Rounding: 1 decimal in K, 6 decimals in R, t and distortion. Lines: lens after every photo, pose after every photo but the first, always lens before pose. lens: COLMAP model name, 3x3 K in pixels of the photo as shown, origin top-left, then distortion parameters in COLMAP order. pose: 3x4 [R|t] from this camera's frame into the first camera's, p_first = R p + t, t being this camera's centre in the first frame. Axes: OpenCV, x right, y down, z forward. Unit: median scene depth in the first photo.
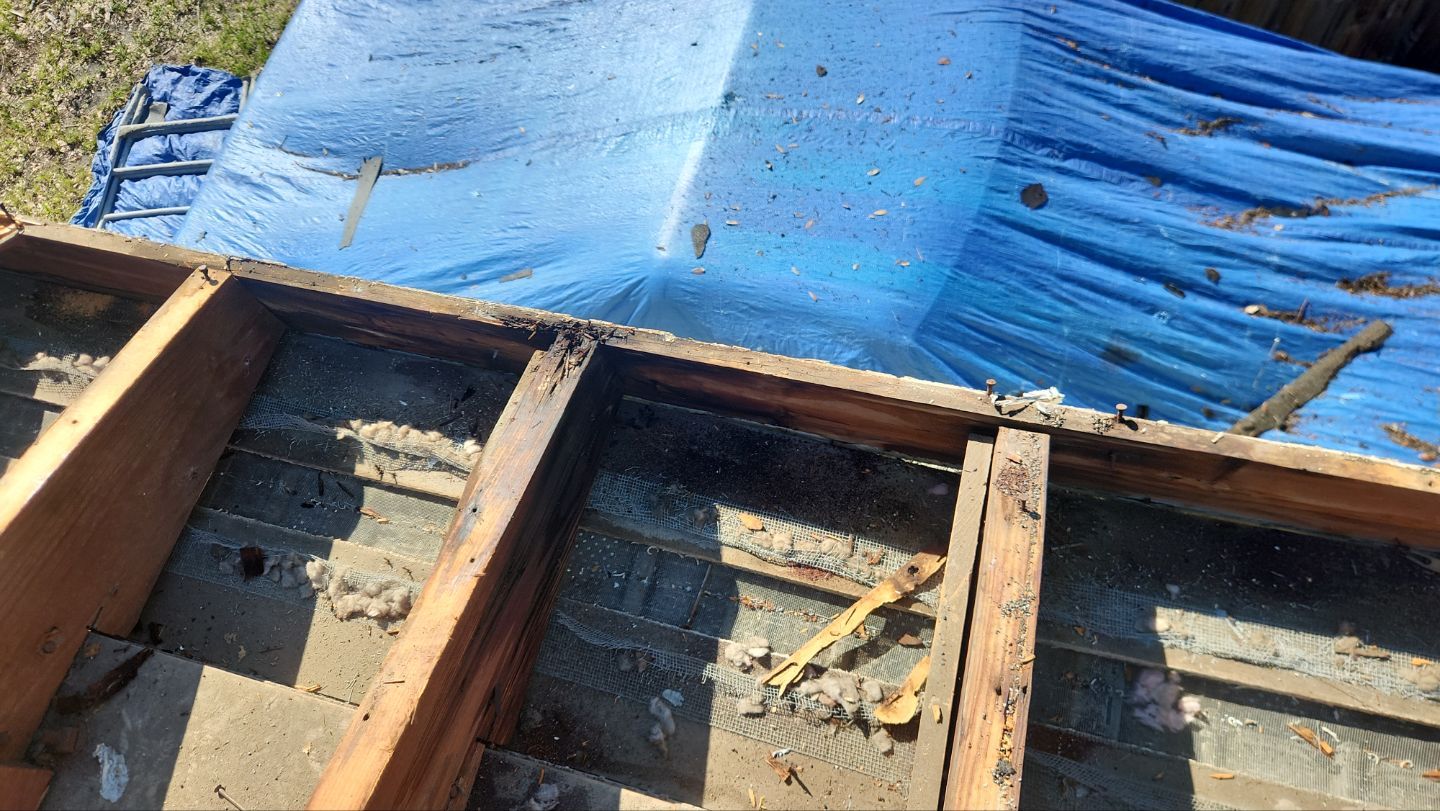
lens RADIAL K [[954.6, 0, 699.2], [0, 954.6, 404.4], [0, 0, 1]] dist [0.050206, -0.052227]
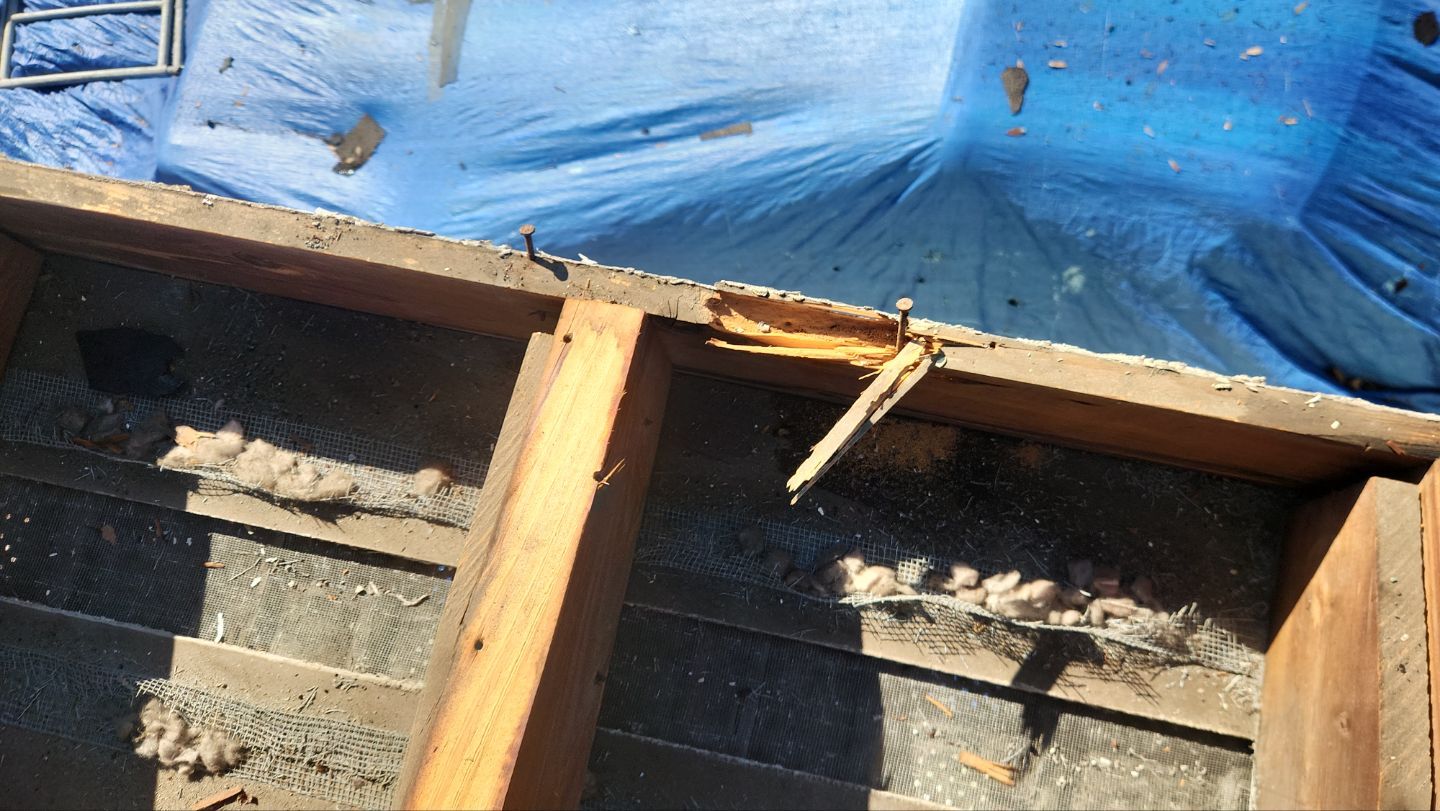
lens RADIAL K [[954.6, 0, 699.2], [0, 954.6, 404.4], [0, 0, 1]] dist [0.050206, -0.052227]
pose [[0.991484, -0.055991, 0.117580, -0.369857], [0.027743, 0.972944, 0.229371, -0.114102], [-0.127242, -0.224155, 0.966211, 0.234825]]
